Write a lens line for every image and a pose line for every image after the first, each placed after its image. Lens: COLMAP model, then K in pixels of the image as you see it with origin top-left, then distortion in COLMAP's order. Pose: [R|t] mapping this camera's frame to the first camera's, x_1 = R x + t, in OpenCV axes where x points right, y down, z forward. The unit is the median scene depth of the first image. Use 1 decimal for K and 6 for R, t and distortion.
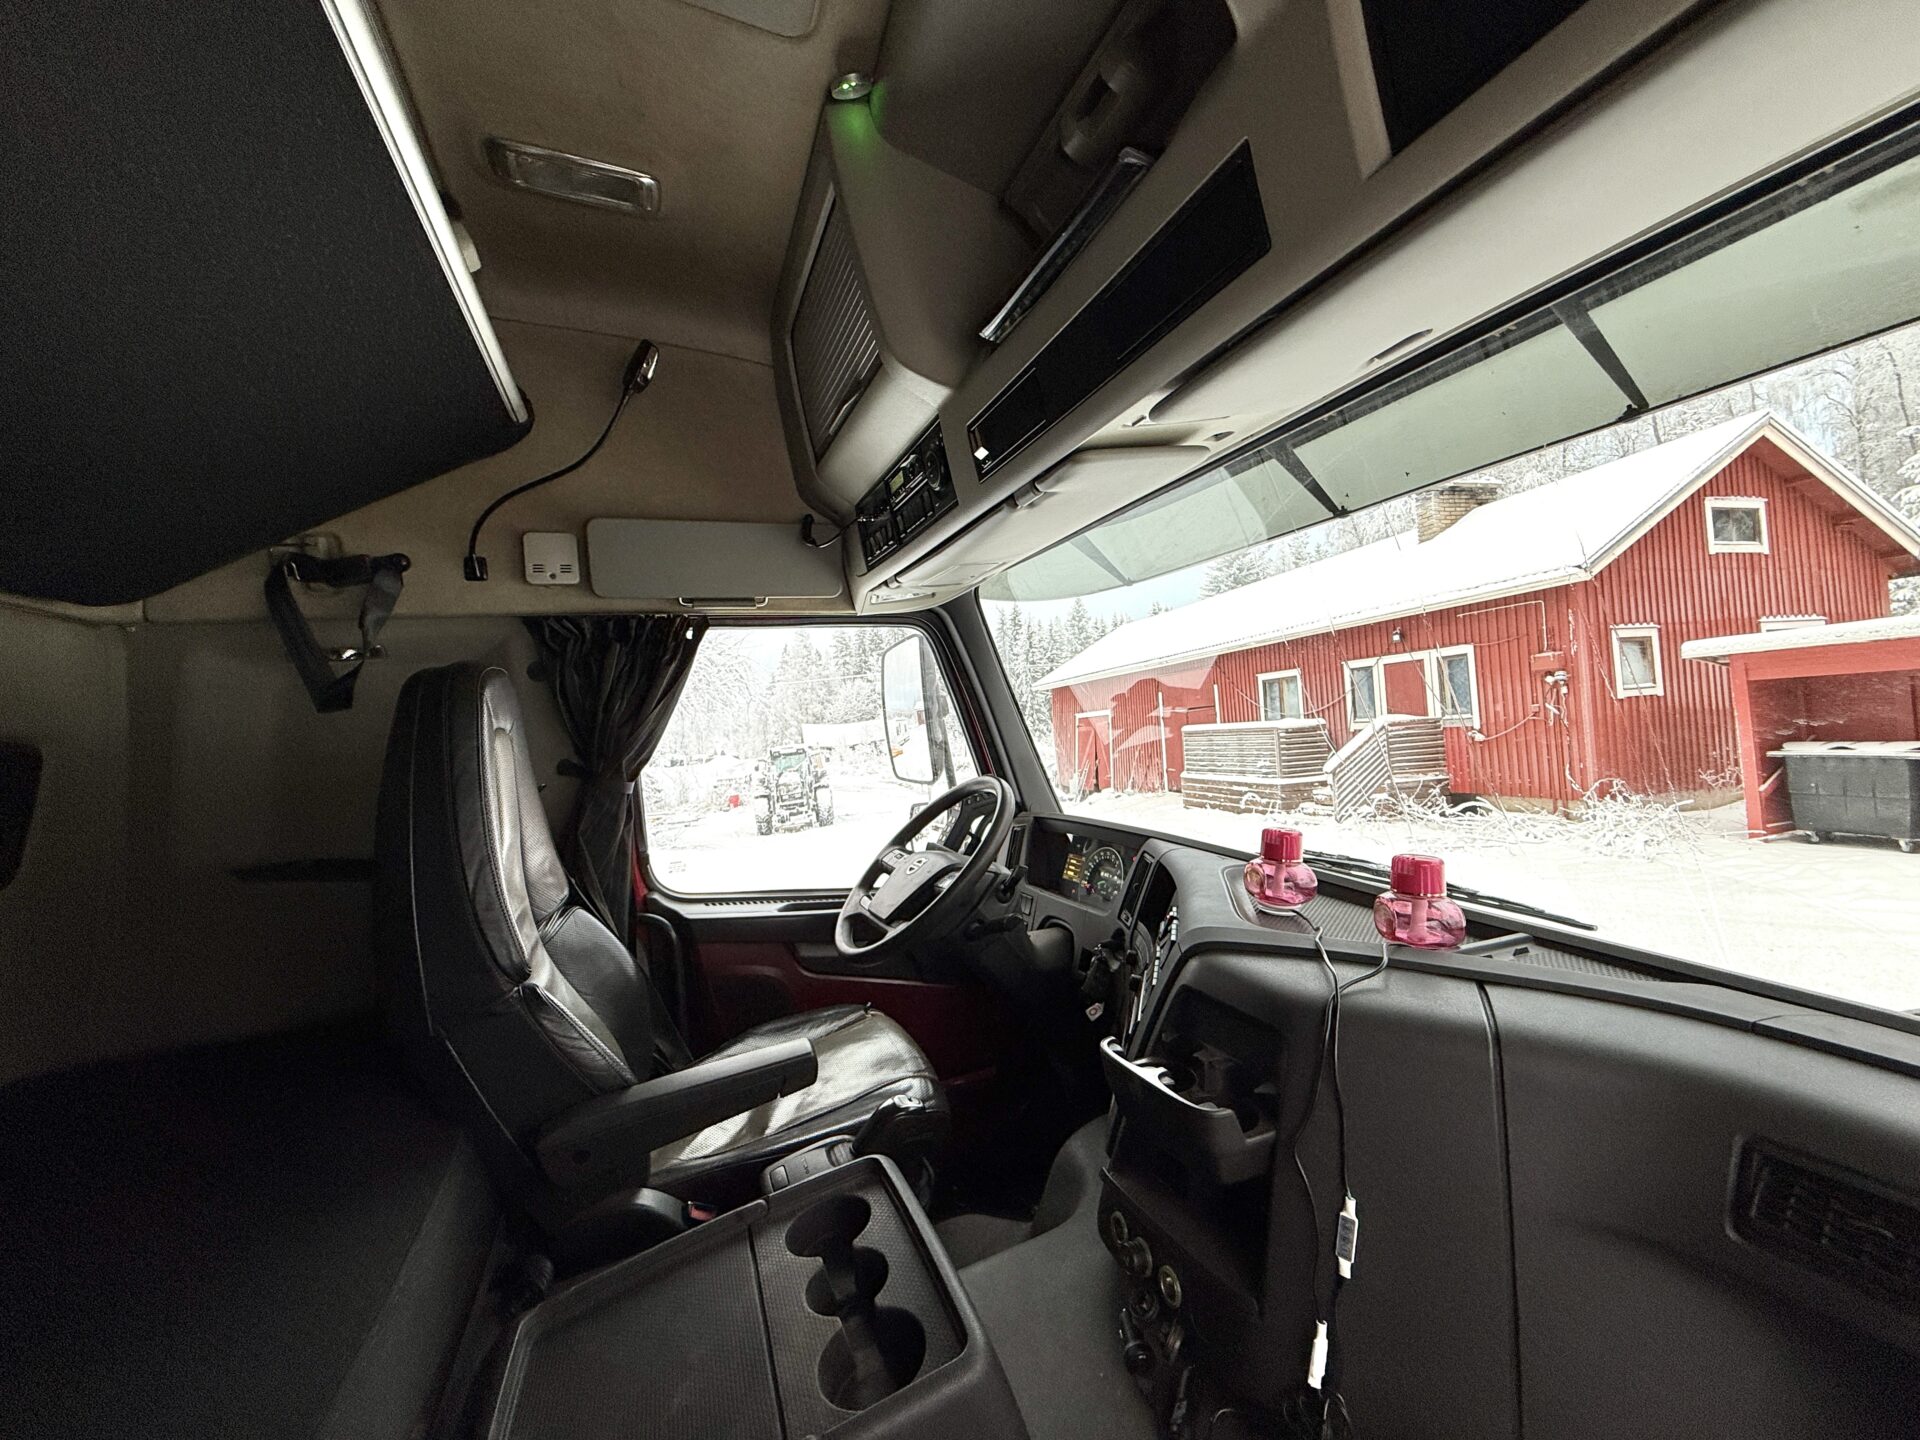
lens RADIAL K [[764.8, 0, 957.1], [0, 764.8, 720.1], [0, 0, 1]] dist [0.000669, -0.000728]
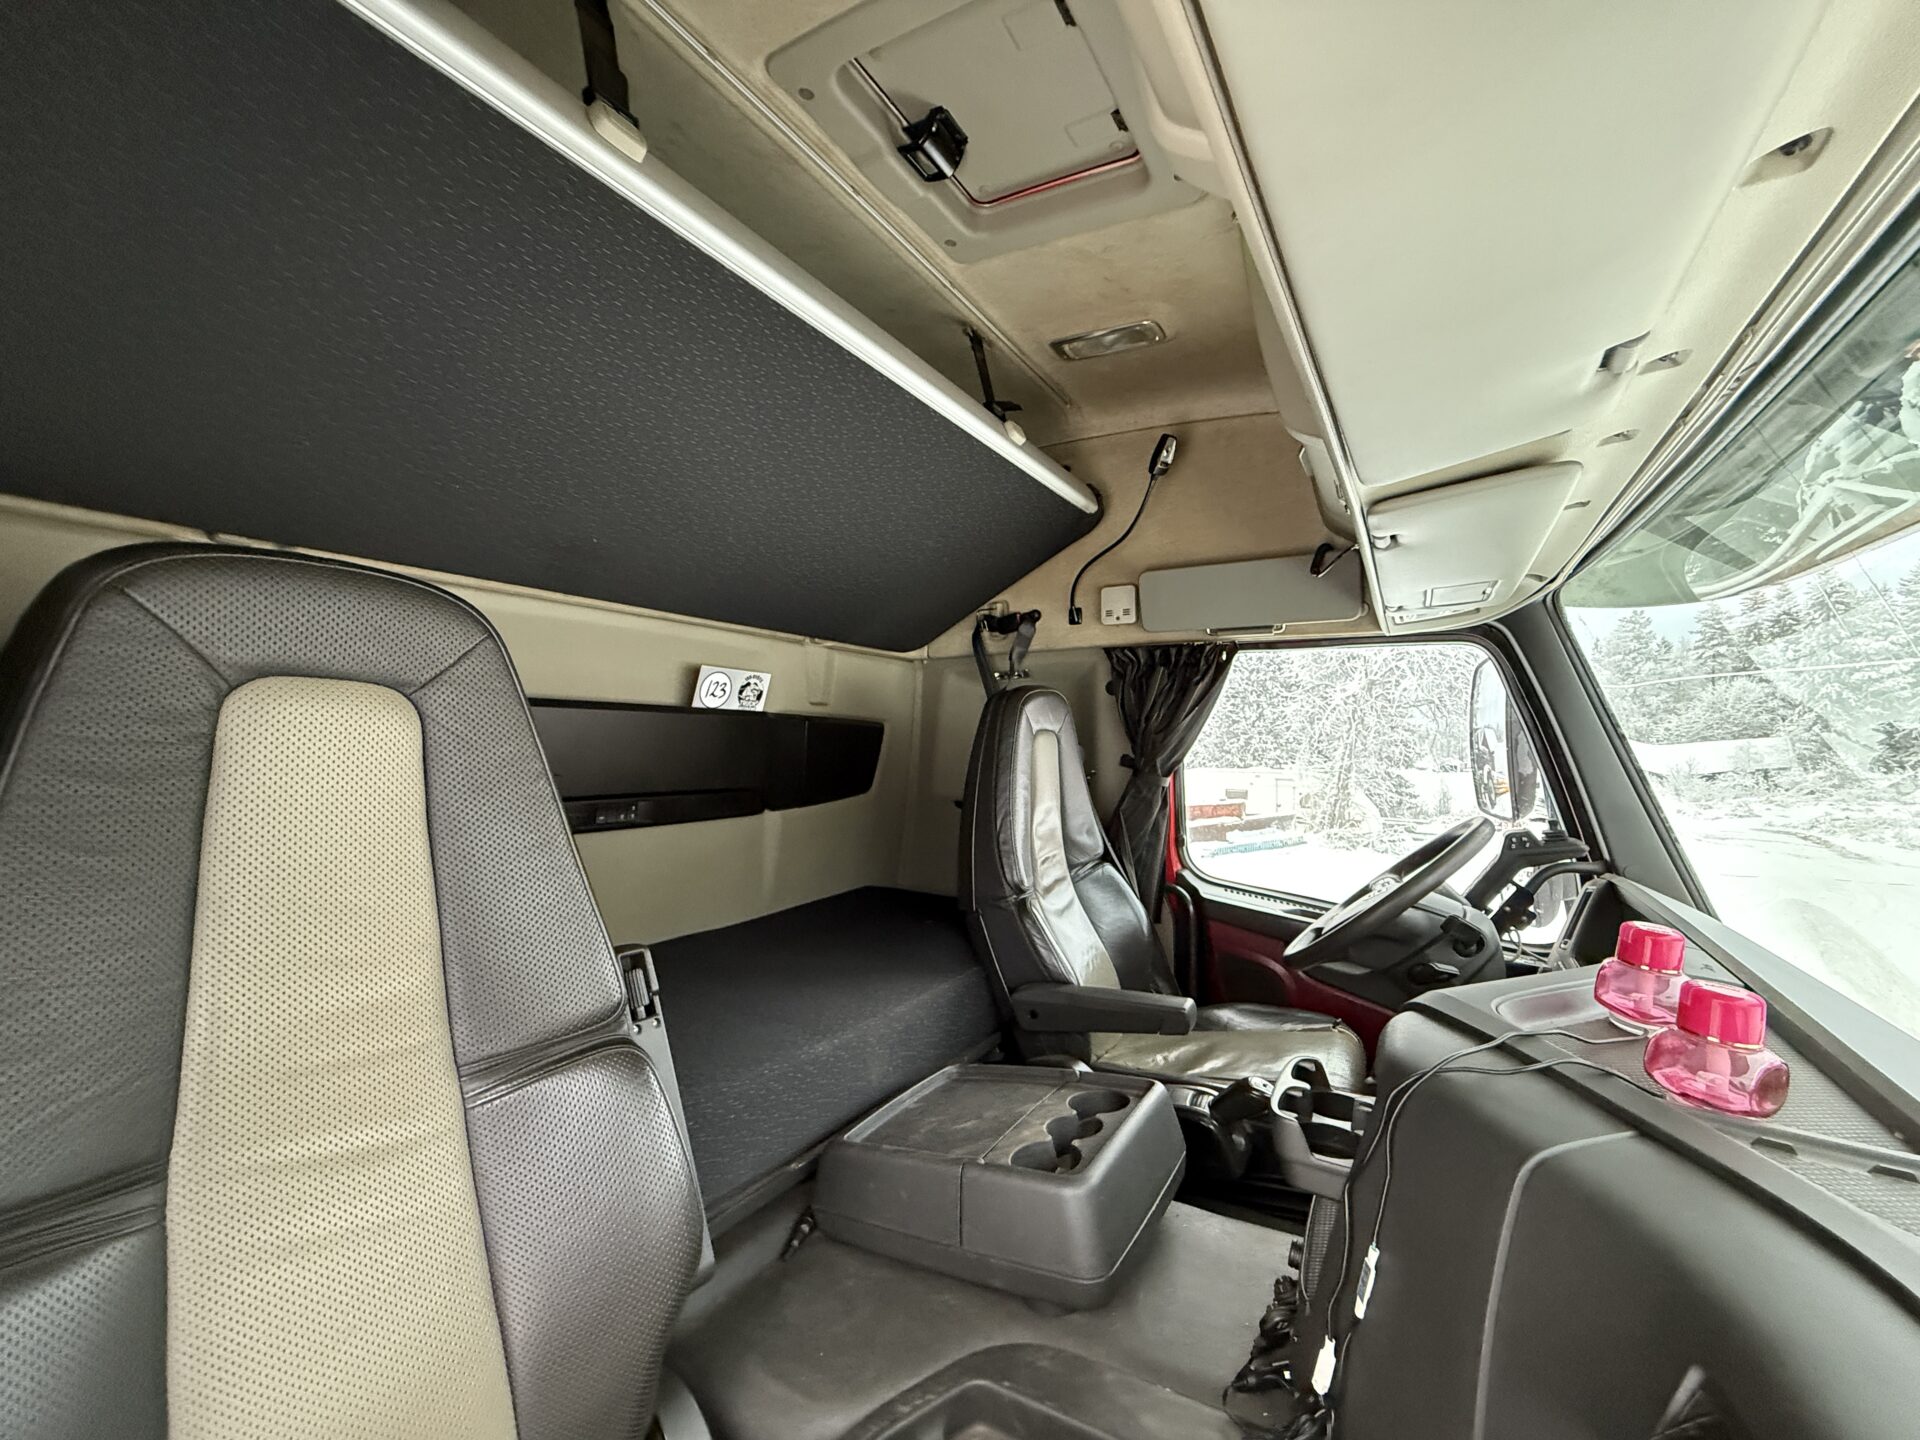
lens RADIAL K [[764.8, 0, 946.3], [0, 764.8, 726.5], [0, 0, 1]] dist [0.000669, -0.000728]
pose [[0.590484, 0.063126, -0.804576, 0.389607], [-0.050603, 0.997871, 0.041153, -0.038033], [0.805461, 0.016414, 0.592421, -0.037975]]
